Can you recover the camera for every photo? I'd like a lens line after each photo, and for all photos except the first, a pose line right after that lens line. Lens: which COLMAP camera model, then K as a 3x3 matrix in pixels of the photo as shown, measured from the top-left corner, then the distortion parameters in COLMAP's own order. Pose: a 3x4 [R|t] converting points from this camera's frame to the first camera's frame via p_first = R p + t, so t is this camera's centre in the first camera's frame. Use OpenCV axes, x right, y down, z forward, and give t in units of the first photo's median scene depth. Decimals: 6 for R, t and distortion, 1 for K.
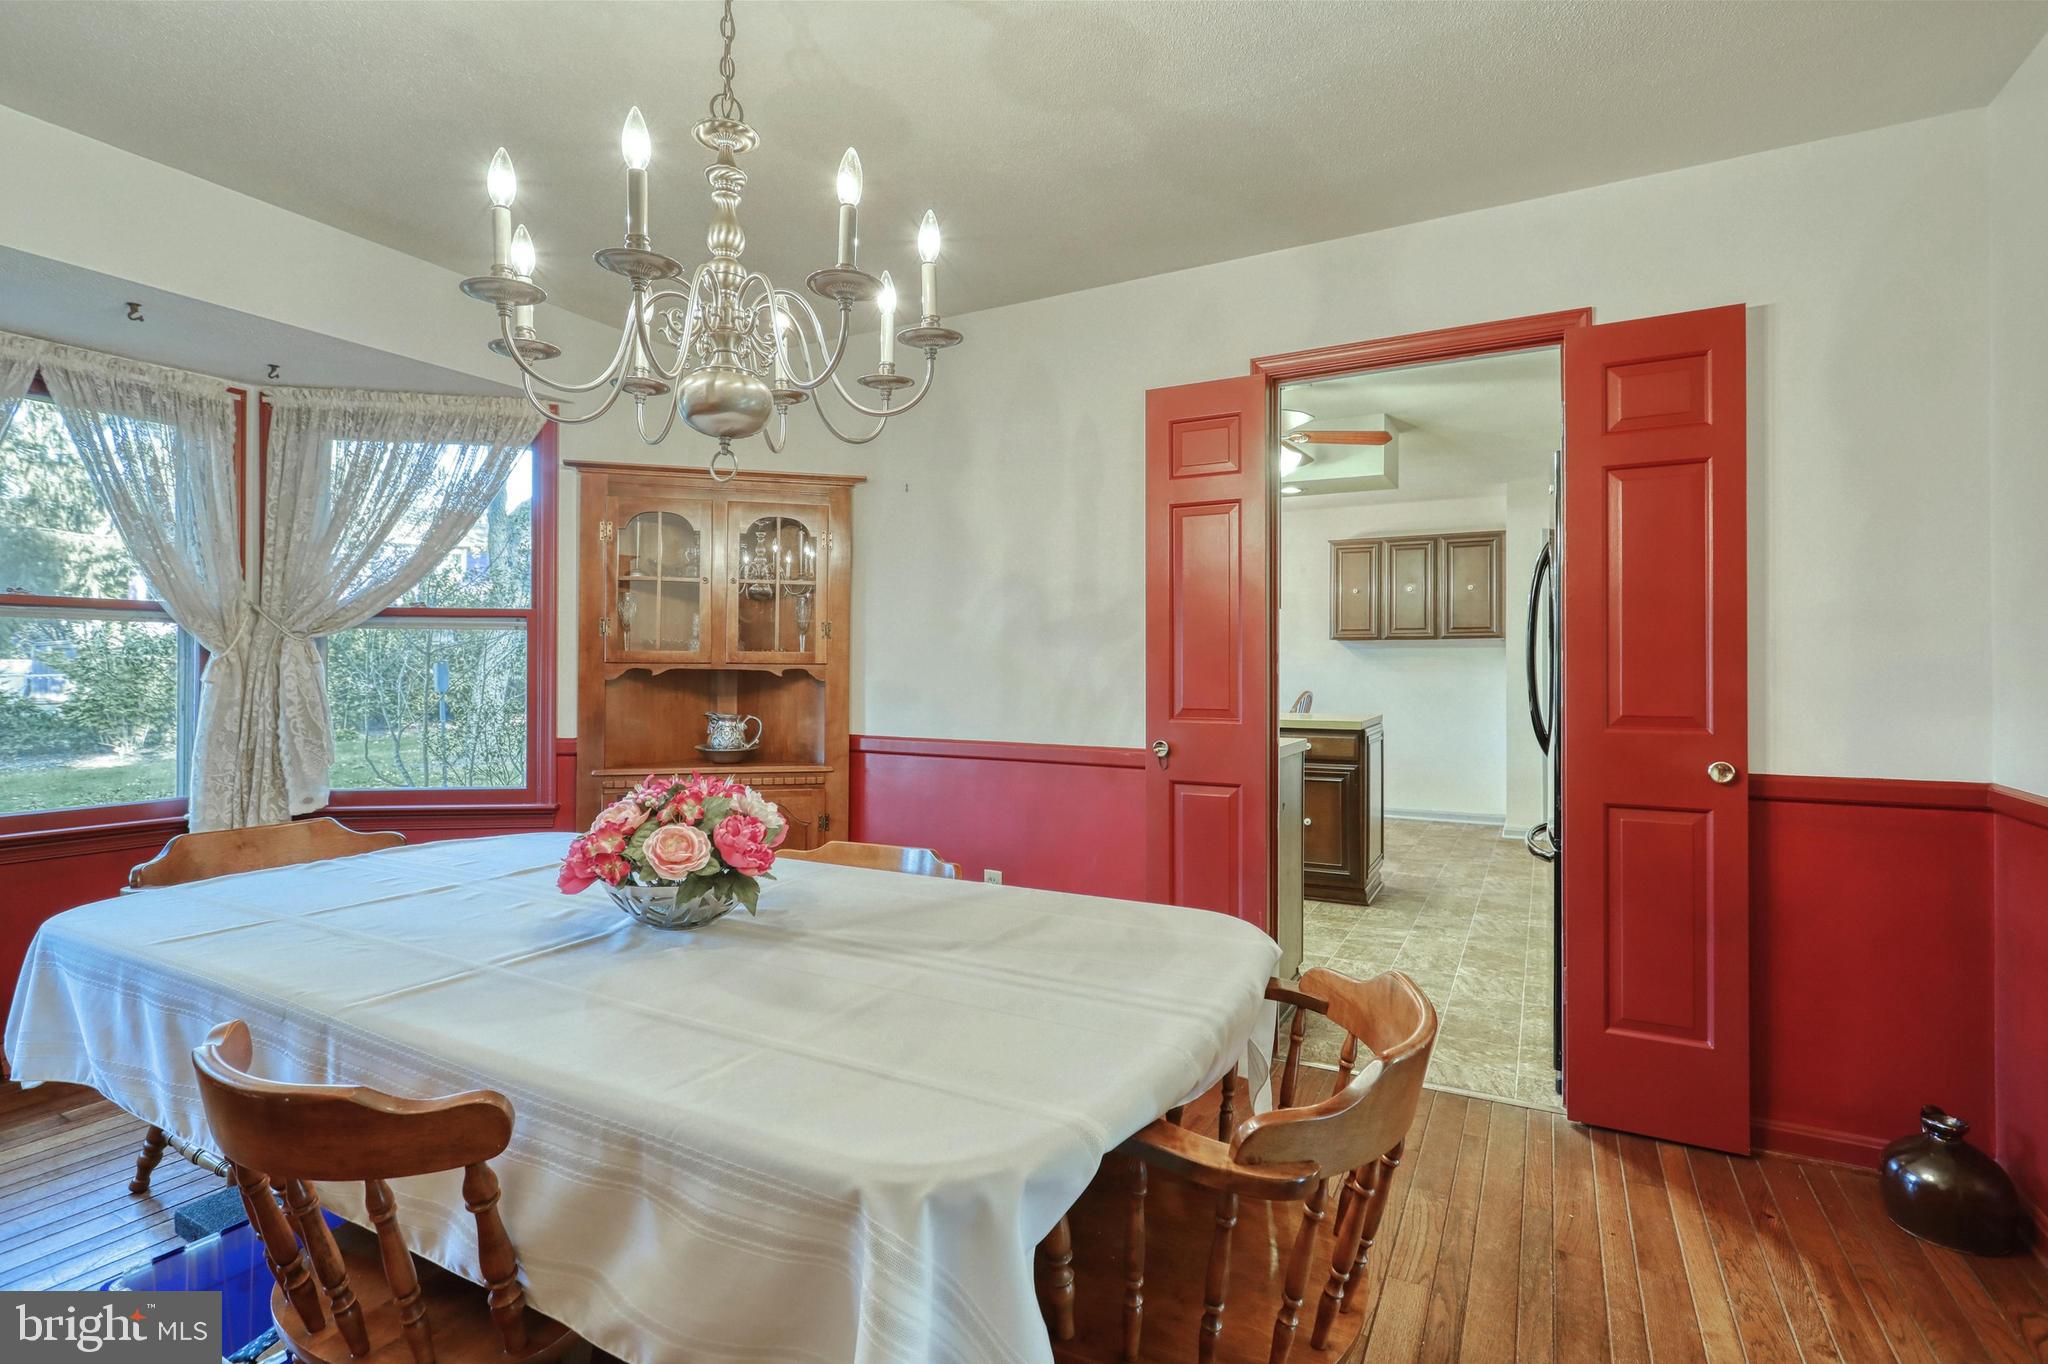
lens RADIAL K [[972.1, 0, 1024.0], [0, 972.1, 667.5], [0, 0, 1]] dist [-0.008298, 0.003003]
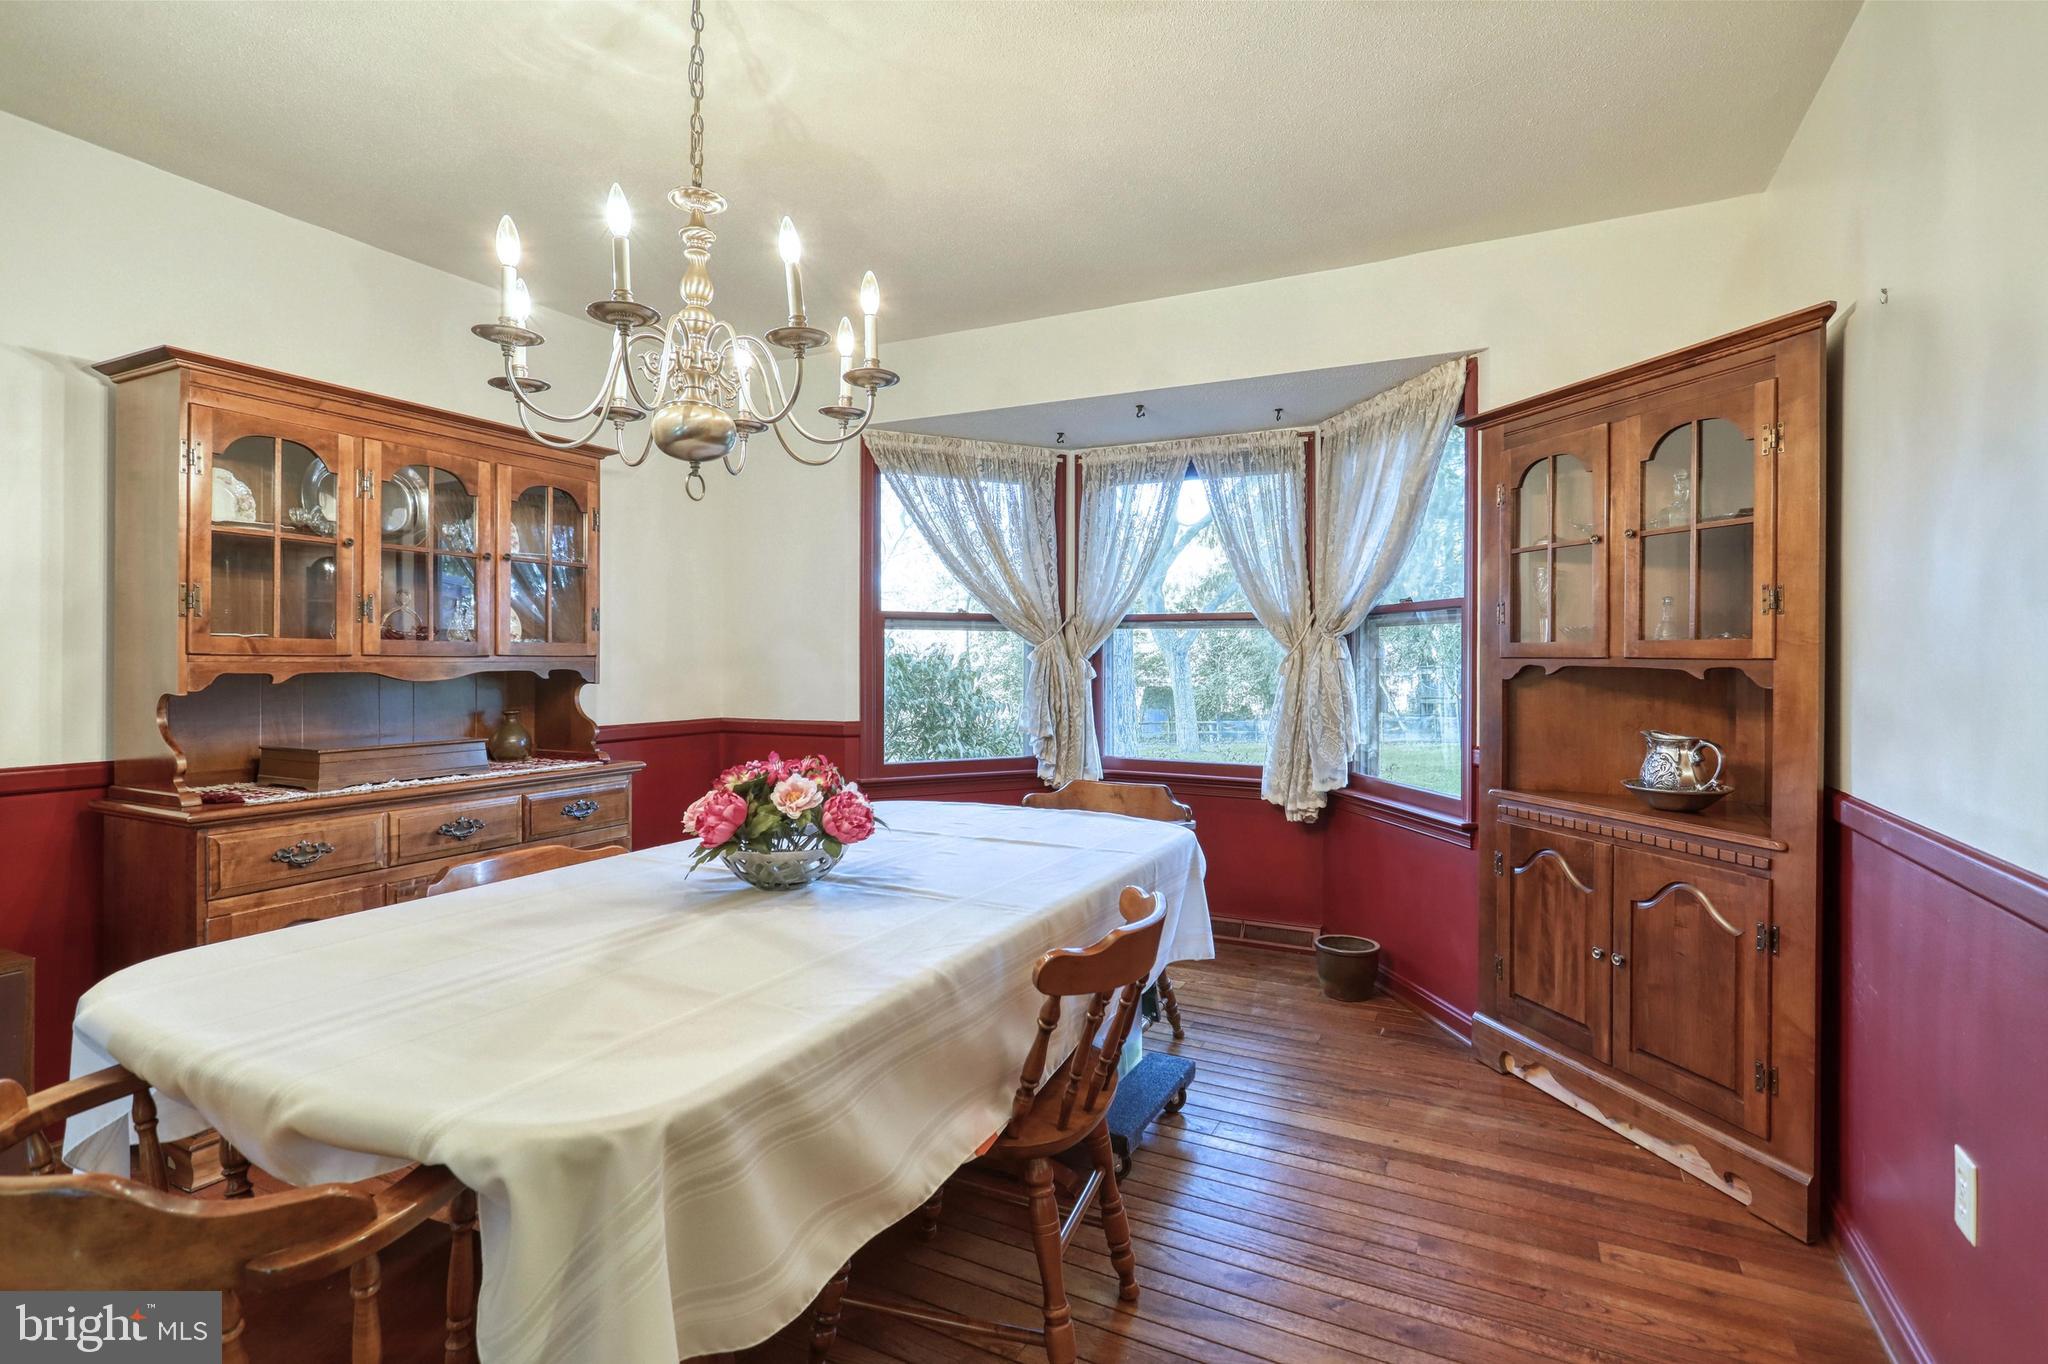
lens RADIAL K [[972.1, 0, 1022.4], [0, 972.1, 669.9], [0, 0, 1]] dist [-0.008298, 0.003003]
pose [[0.035308, 0.007100, -0.999351, 0.383434], [-0.006343, 0.999956, 0.006880, 0.001910], [0.999356, 0.006096, 0.035351, 0.604959]]
